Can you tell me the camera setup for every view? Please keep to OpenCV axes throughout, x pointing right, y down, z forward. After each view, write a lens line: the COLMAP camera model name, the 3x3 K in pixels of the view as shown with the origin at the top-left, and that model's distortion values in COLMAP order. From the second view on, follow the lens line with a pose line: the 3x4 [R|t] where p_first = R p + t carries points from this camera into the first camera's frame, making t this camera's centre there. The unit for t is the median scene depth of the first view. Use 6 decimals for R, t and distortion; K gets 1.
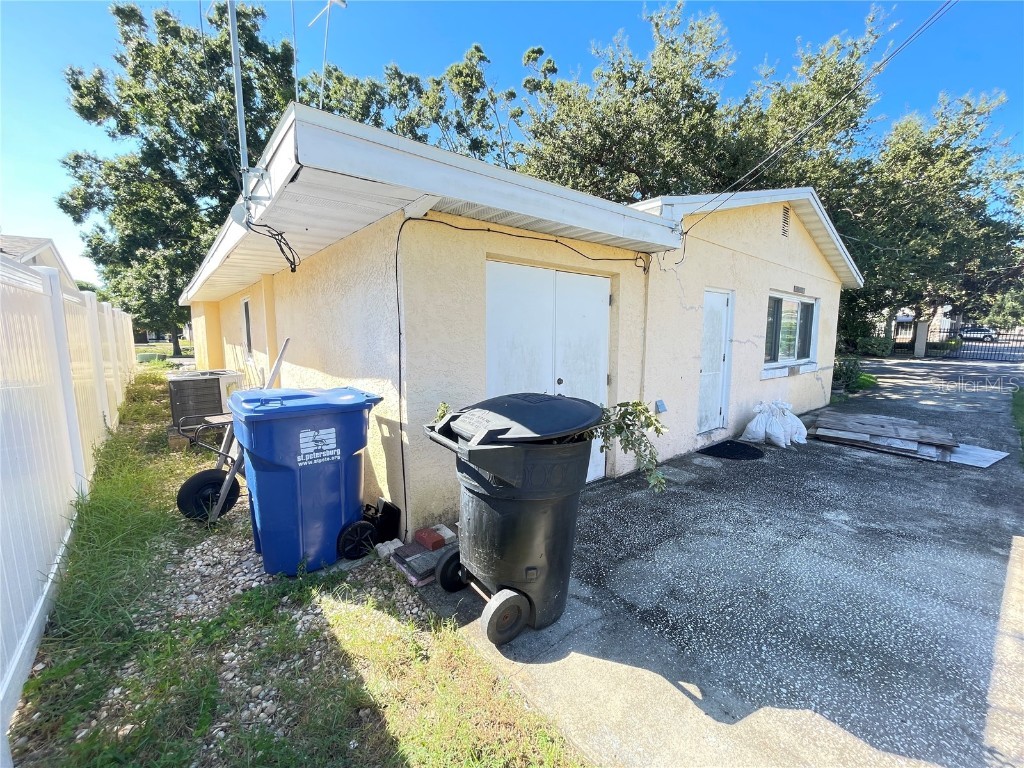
lens RADIAL K [[420.1, 0, 512.0], [0, 420.1, 384.0], [0, 0, 1]] dist [-0.001357, 0.000018]
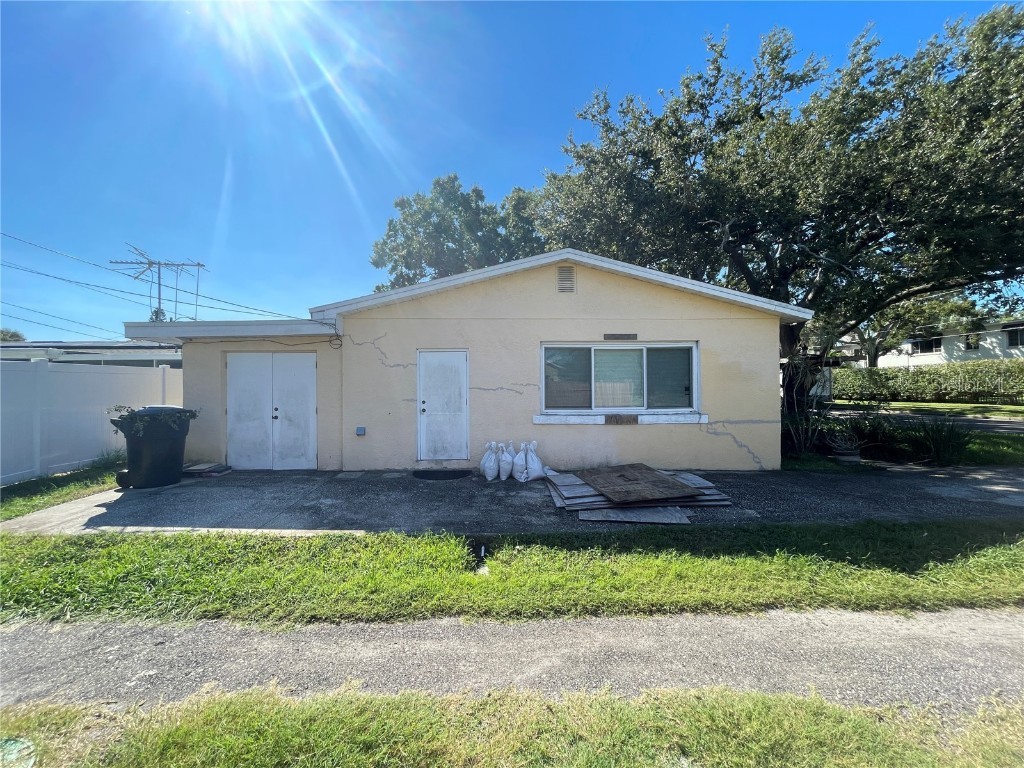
lens RADIAL K [[420.1, 0, 512.0], [0, 420.1, 384.0], [0, 0, 1]] dist [-0.001357, 0.000018]
pose [[0.776783, -0.011382, -0.629666, 2.007566], [-0.065499, 0.992954, -0.098753, -0.000600], [0.626353, 0.117952, 0.770564, 0.169202]]
